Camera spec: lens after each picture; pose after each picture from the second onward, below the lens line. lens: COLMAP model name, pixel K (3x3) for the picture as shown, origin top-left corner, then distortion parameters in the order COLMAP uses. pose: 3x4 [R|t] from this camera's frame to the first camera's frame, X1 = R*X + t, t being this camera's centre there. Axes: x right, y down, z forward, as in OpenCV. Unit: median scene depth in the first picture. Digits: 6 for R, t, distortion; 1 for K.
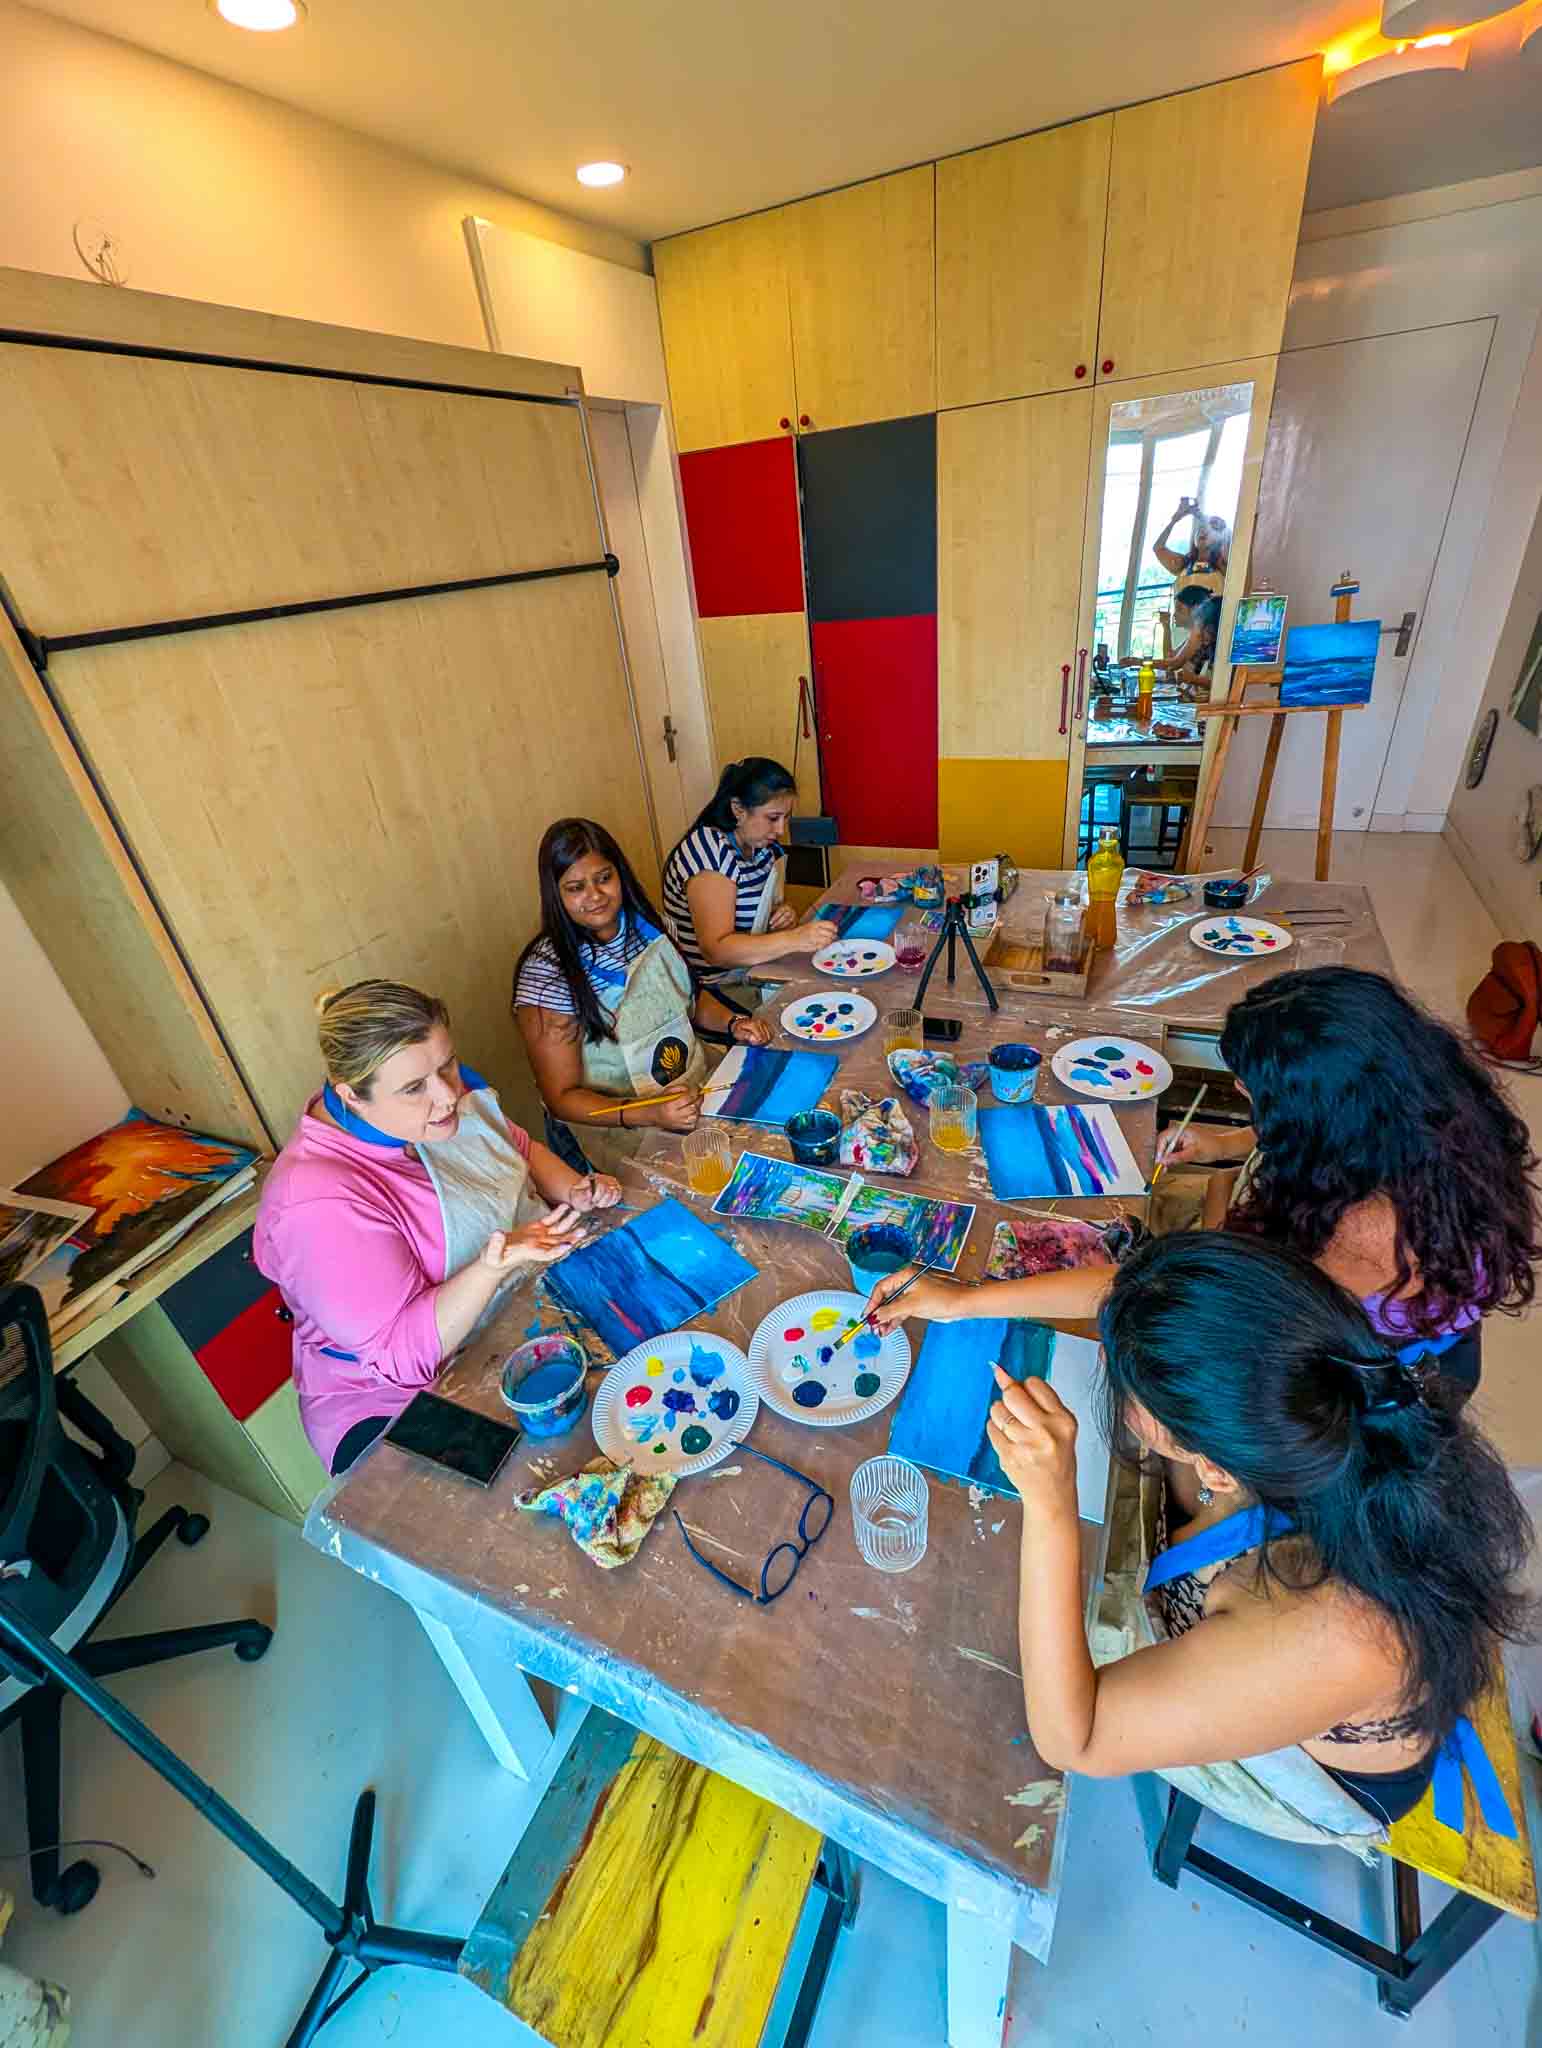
lens RADIAL K [[832.8, 0, 771.0], [0, 832.8, 1024.0], [0, 0, 1]] dist [-0.018780, 0.000451]
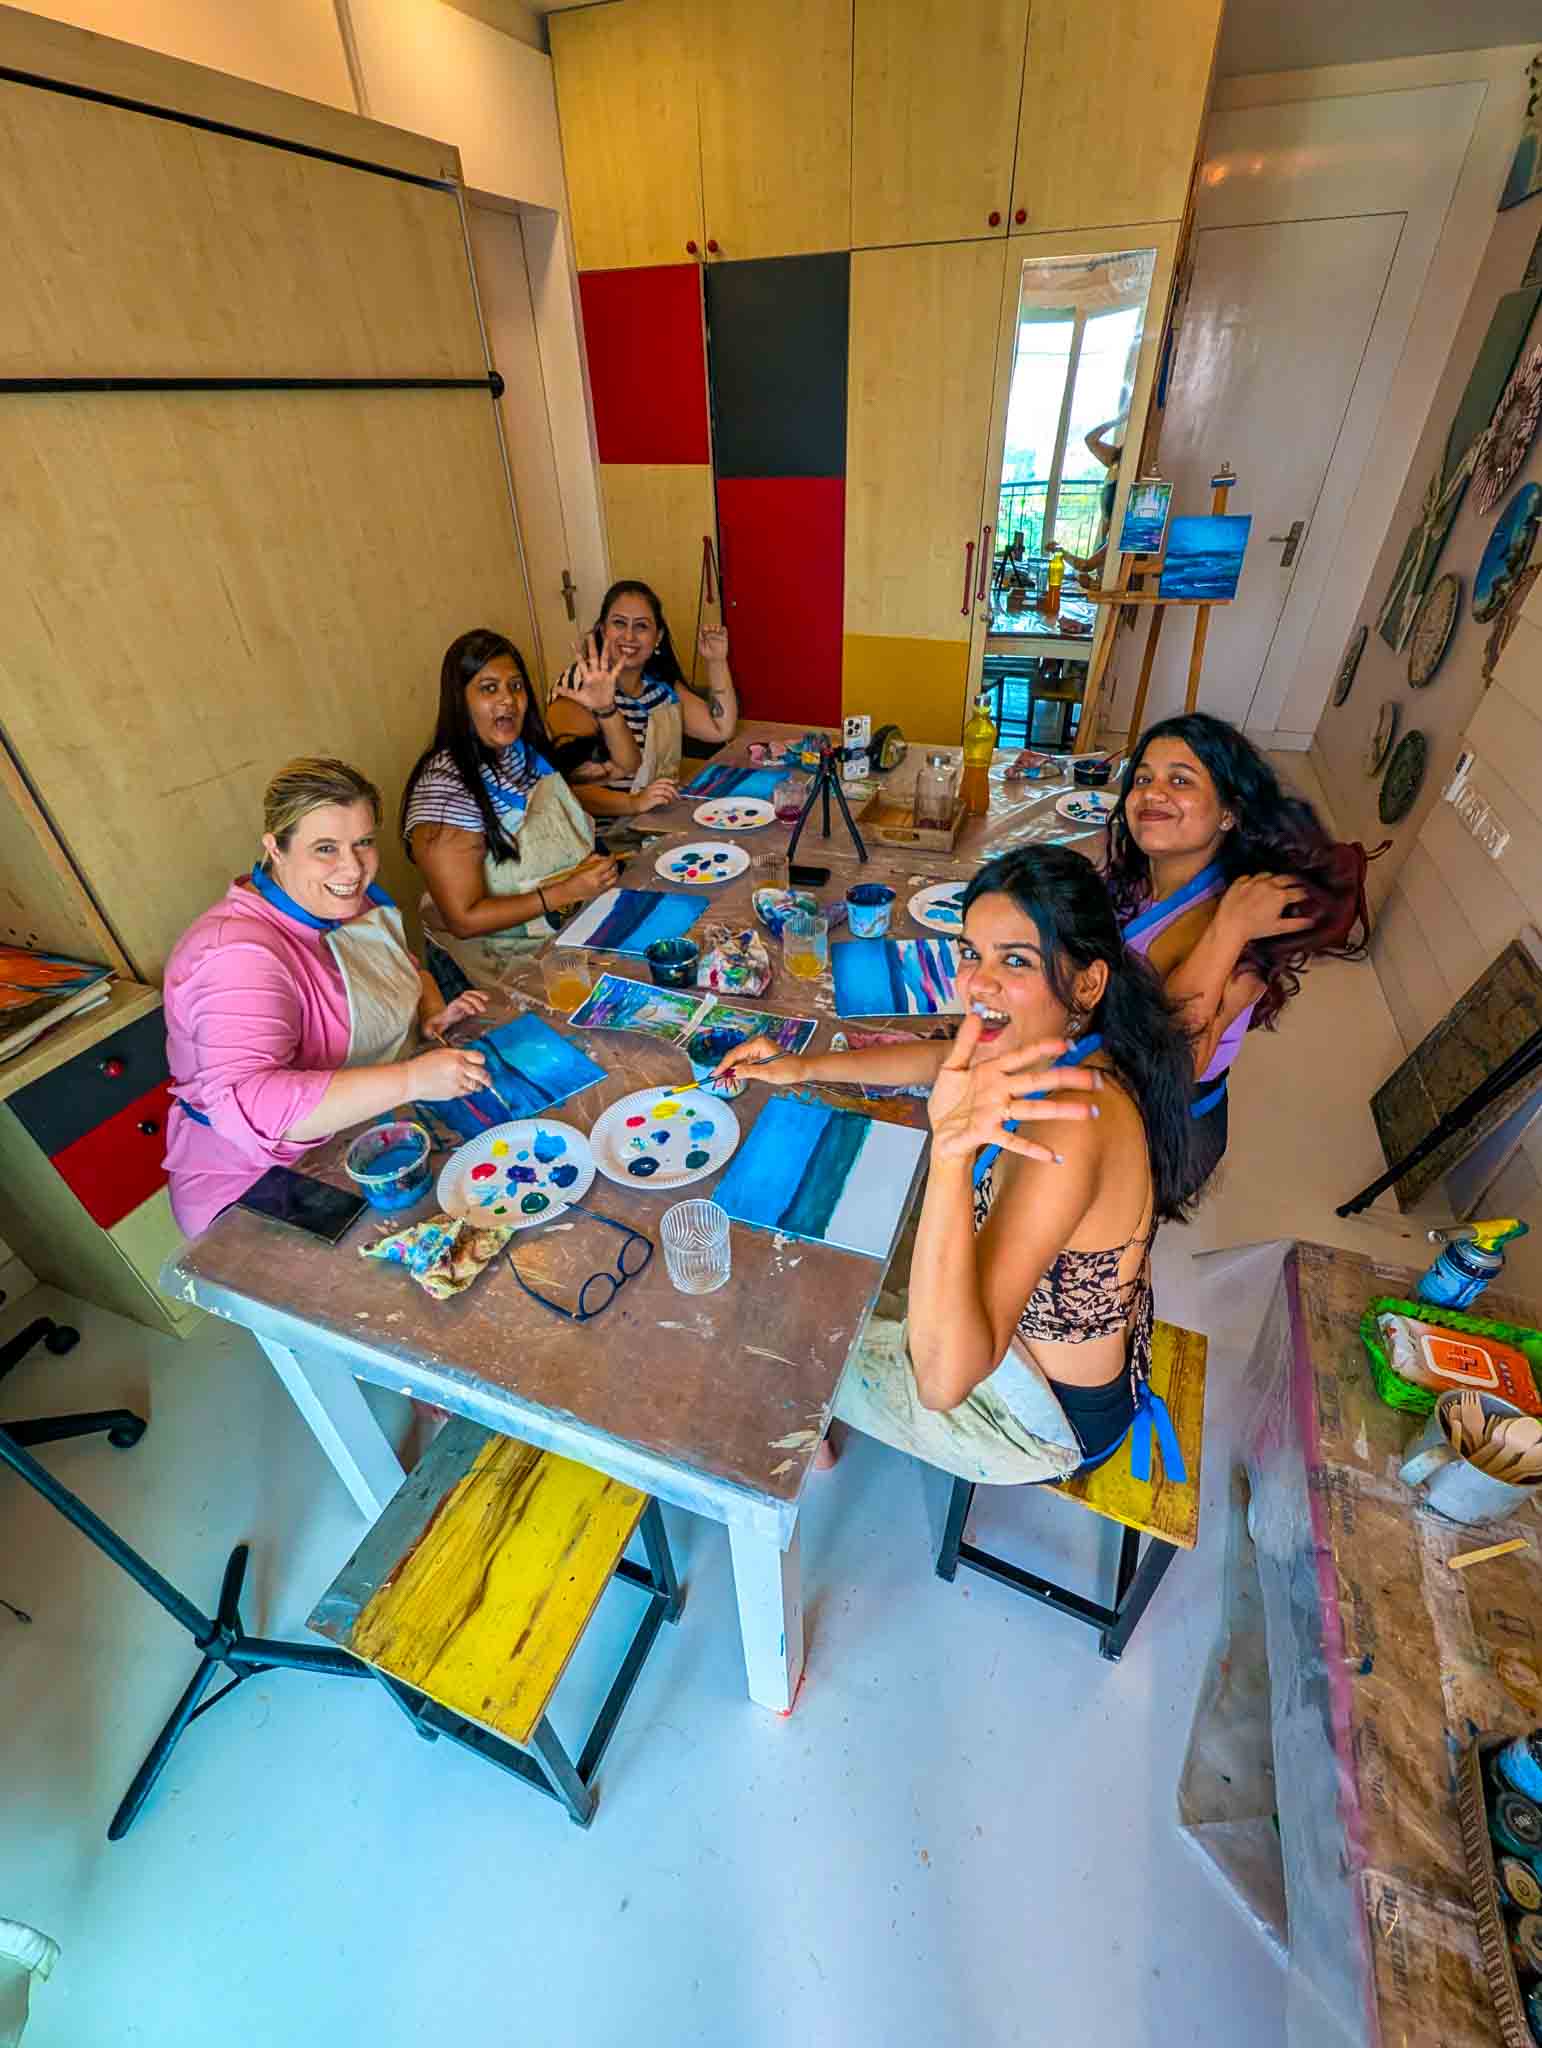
lens RADIAL K [[839.2, 0, 771.0], [0, 839.2, 1024.0], [0, 0, 1]] dist [-0.040839, 0.011477]
pose [[0.994575, 0.022198, 0.101628, 0.067187], [-0.033443, 0.993333, 0.110322, 0.090985], [-0.098501, -0.113122, 0.988686, -0.055333]]
